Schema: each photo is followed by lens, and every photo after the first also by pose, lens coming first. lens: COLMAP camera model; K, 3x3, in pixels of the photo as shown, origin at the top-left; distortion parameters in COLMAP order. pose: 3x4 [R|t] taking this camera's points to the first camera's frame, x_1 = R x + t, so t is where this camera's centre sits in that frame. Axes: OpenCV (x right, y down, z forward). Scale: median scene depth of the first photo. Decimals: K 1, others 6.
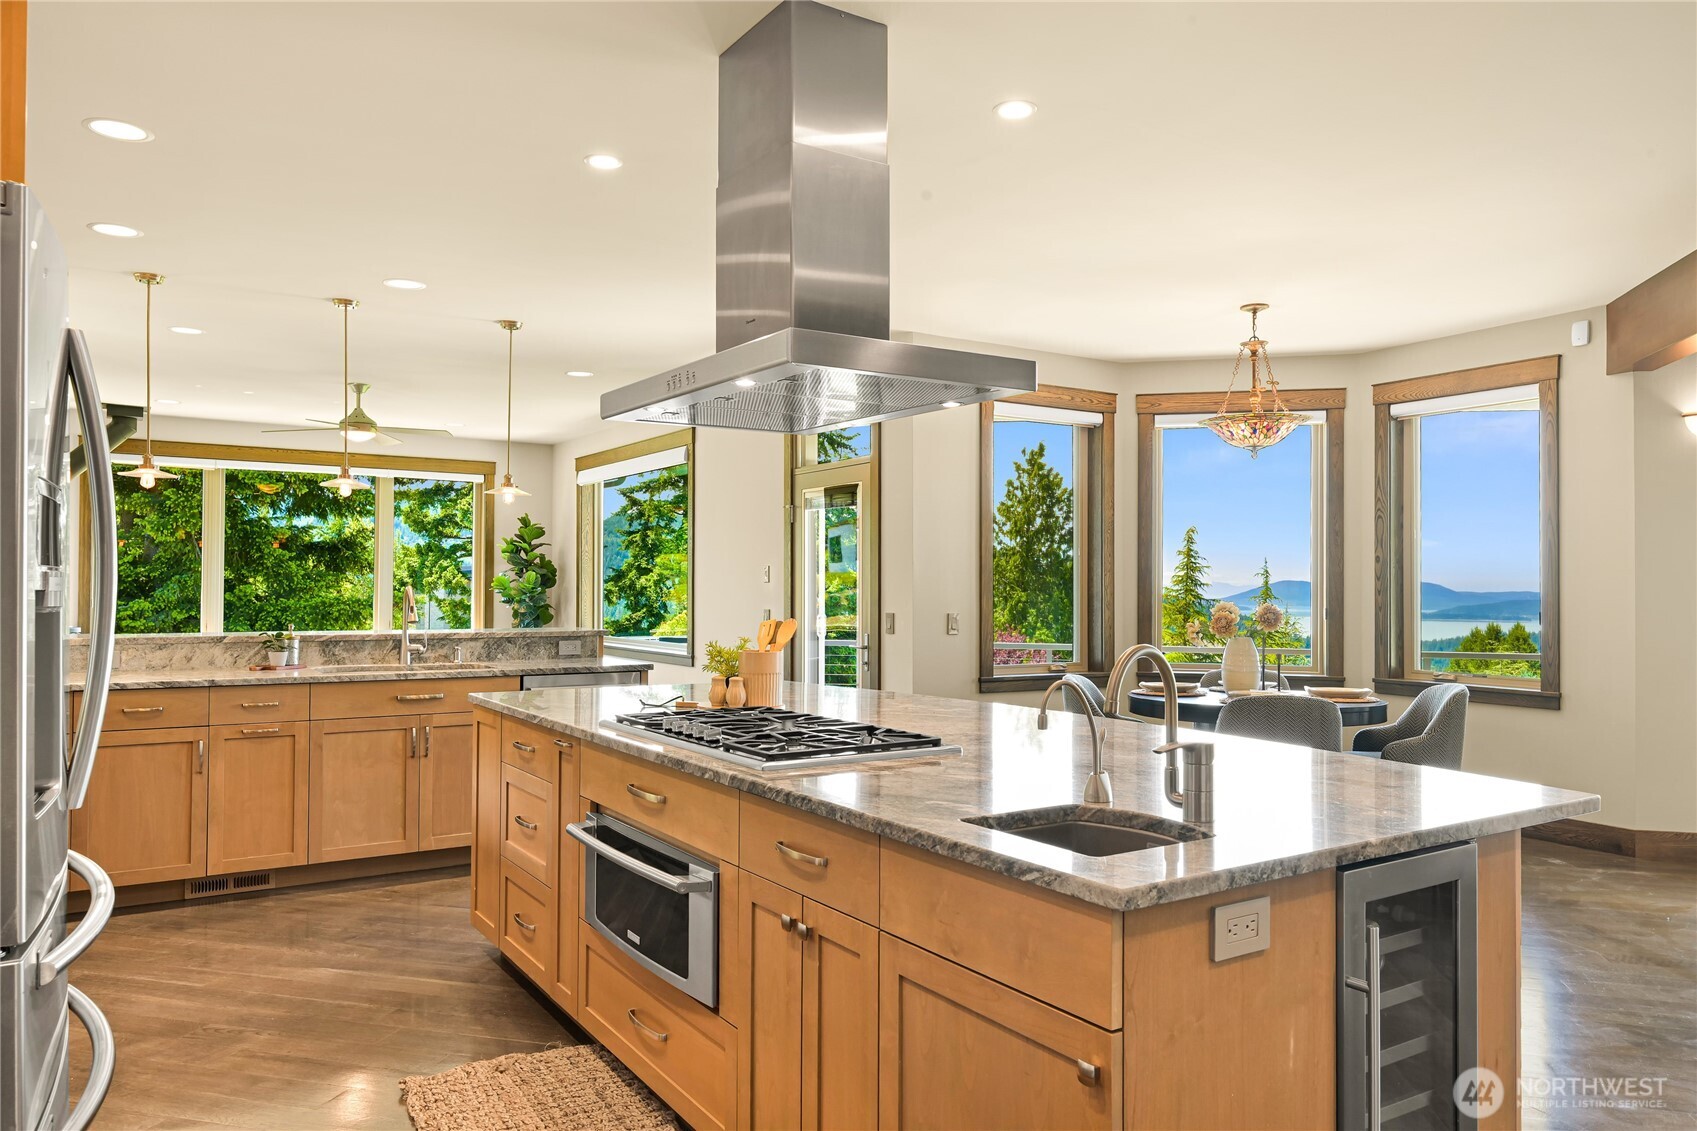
lens RADIAL K [[1143.9, 0, 847.1], [0, 1143.9, 569.3], [0, 0, 1]] dist [0.003741, -0.000904]
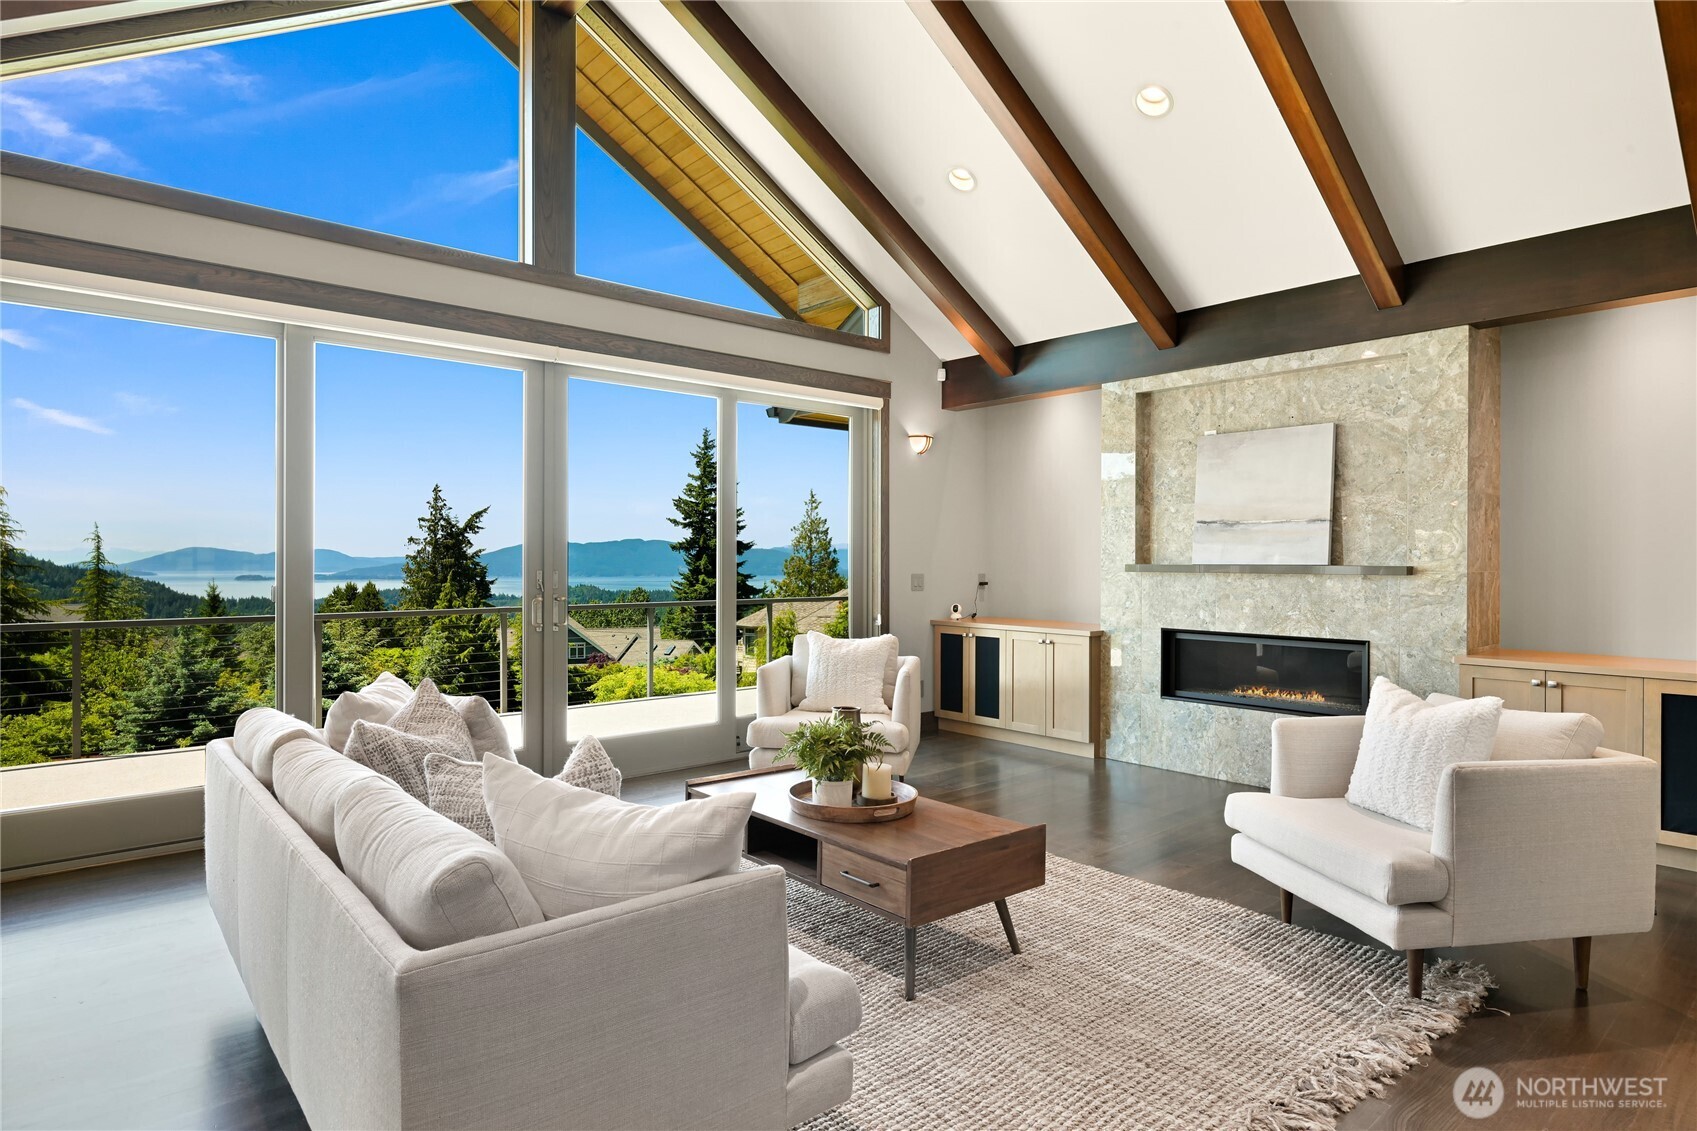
lens RADIAL K [[936.9, 0, 846.4], [0, 936.9, 563.1], [0, 0, 1]] dist [0.001381, -0.000408]
pose [[0.561628, -0.008941, 0.827341, 0.323951], [-0.012864, 0.999726, 0.019536, 0.005463], [-0.827290, -0.021615, 0.561360, 0.062374]]
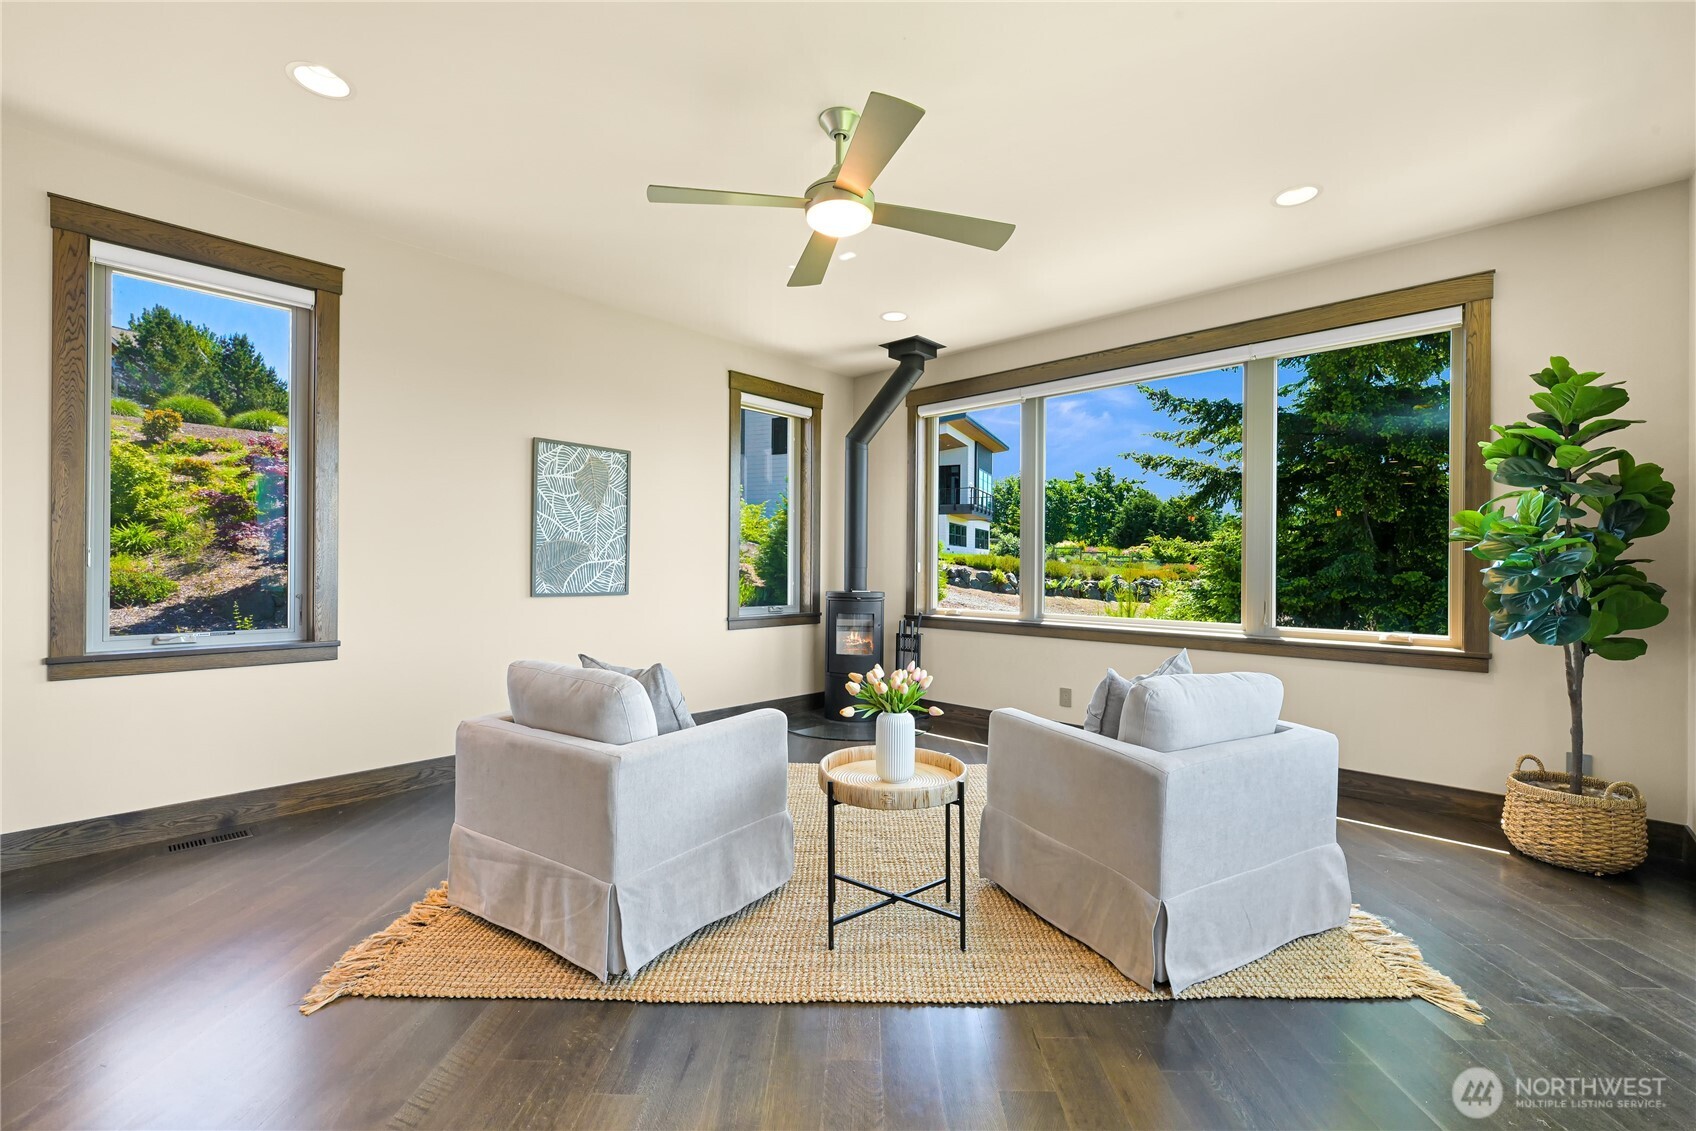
lens RADIAL K [[704.0, 0, 848.0], [0, 704.0, 565.5], [0, 0, 1]] dist [-0.002903, -0.000358]
pose [[0.237257, -0.006042, -0.971428, -0.095373], [0.008718, 0.999954, -0.004090, 0.025389], [0.971408, -0.007498, 0.237298, 0.688426]]
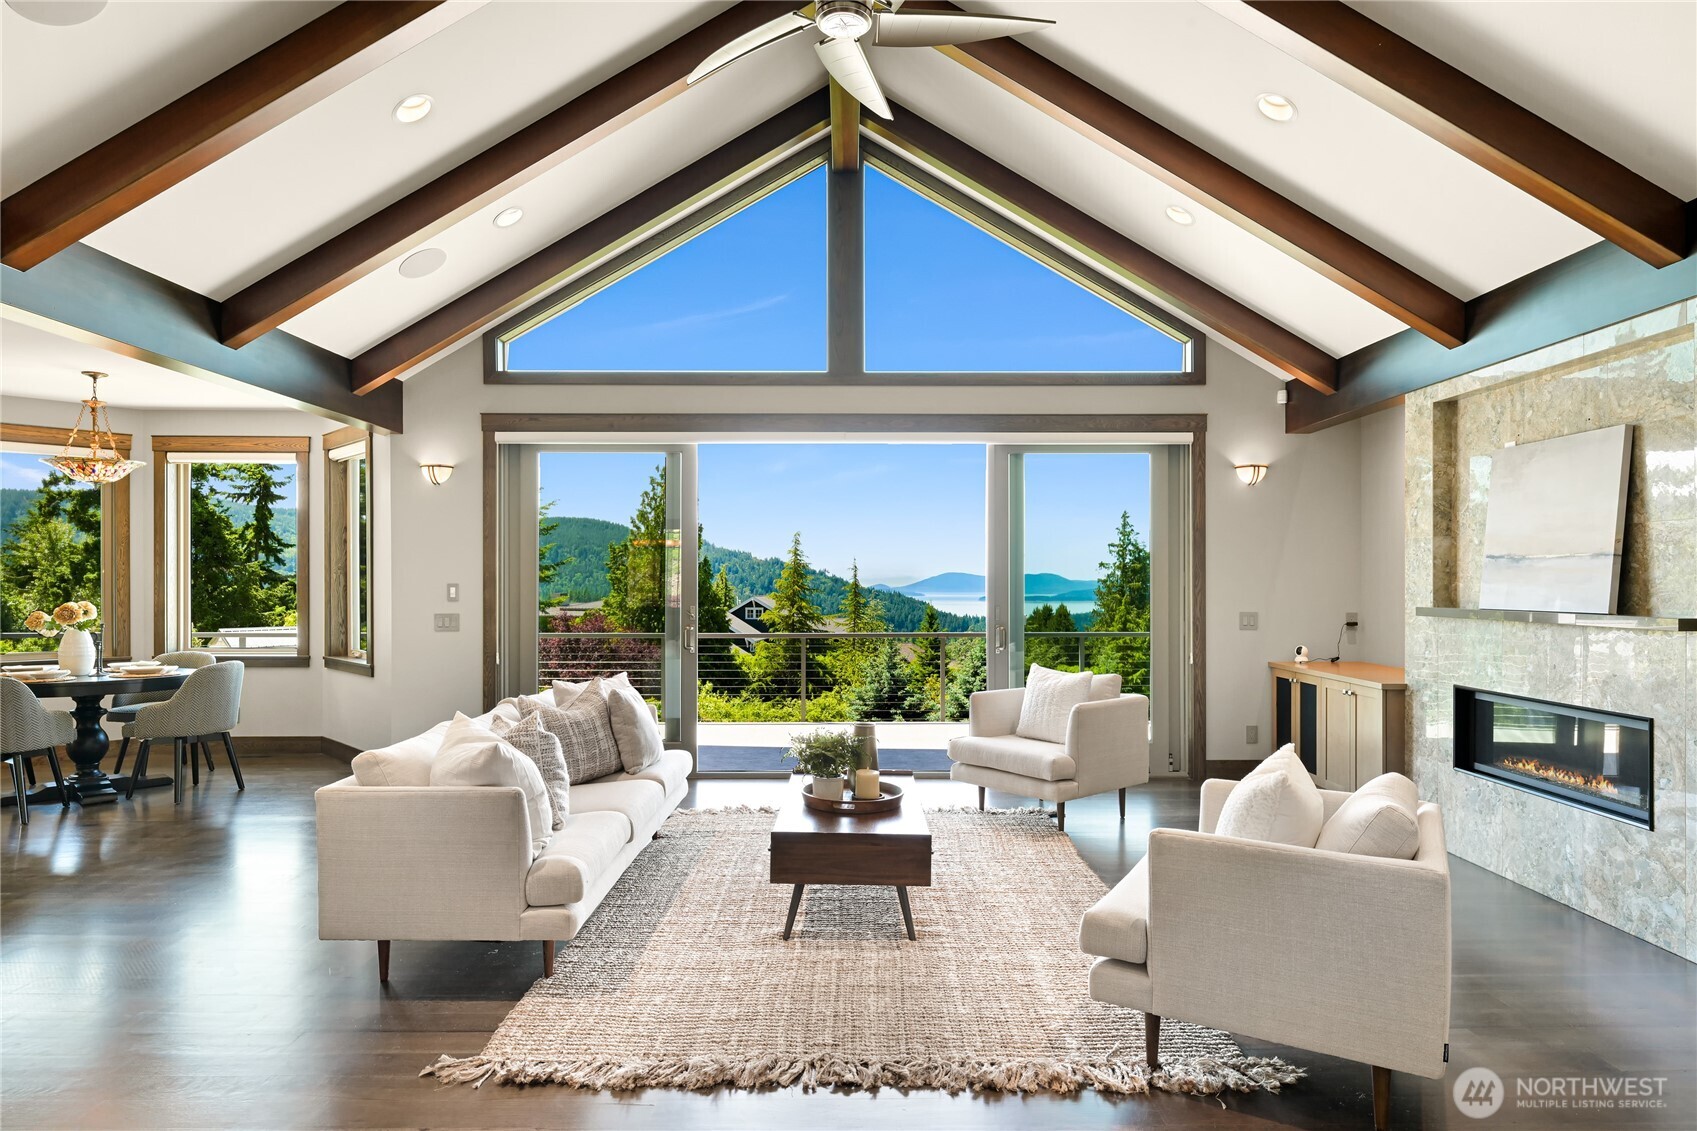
lens RADIAL K [[951.9, 0, 850.3], [0, 951.9, 578.4], [0, 0, 1]] dist [0.002620, -0.000194]
pose [[0.965862, -0.006397, 0.258979, 0.469833], [0.002443, 0.999876, 0.015587, -0.006706], [-0.259046, -0.014422, 0.965757, -0.137994]]
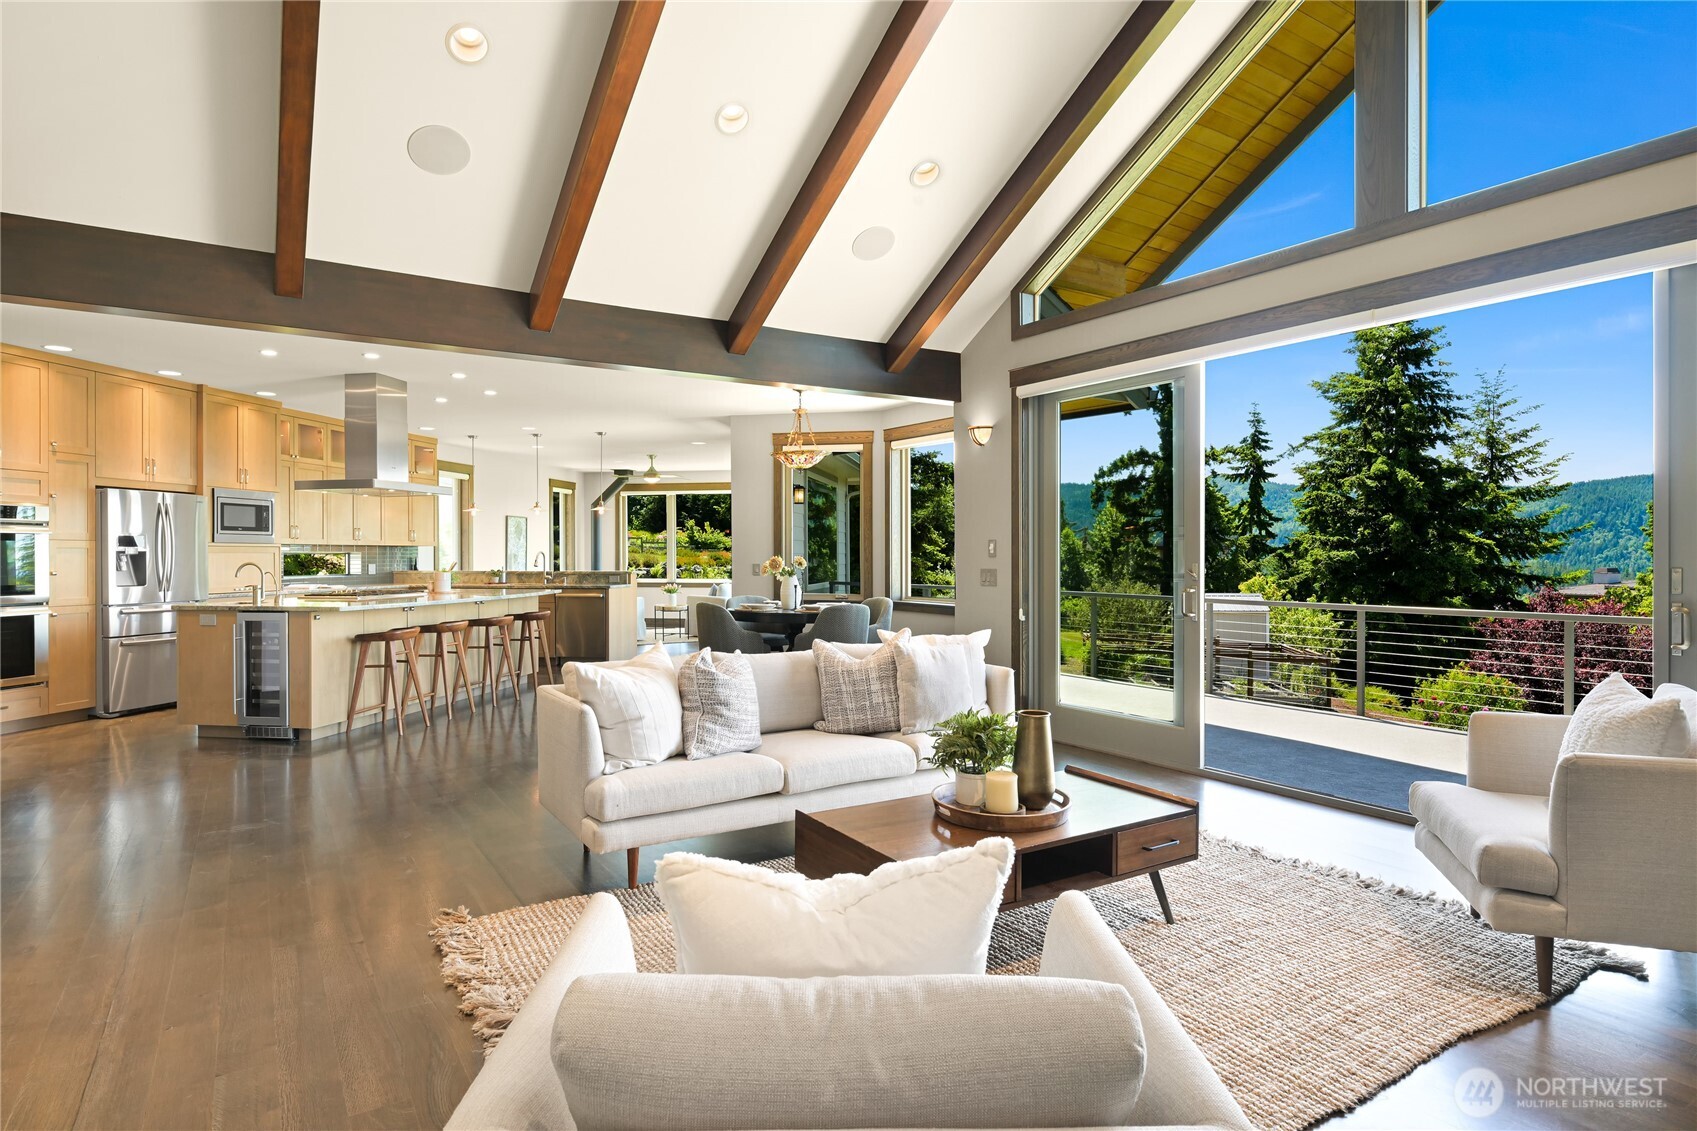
lens RADIAL K [[934.2, 0, 844.7], [0, 934.2, 557.4], [0, 0, 1]] dist [0.001198, -0.000556]
pose [[0.736215, -0.004995, -0.676729, 0.720173], [0.016900, 0.999797, 0.011006, 0.008223], [0.676537, -0.019539, 0.736150, -0.009616]]
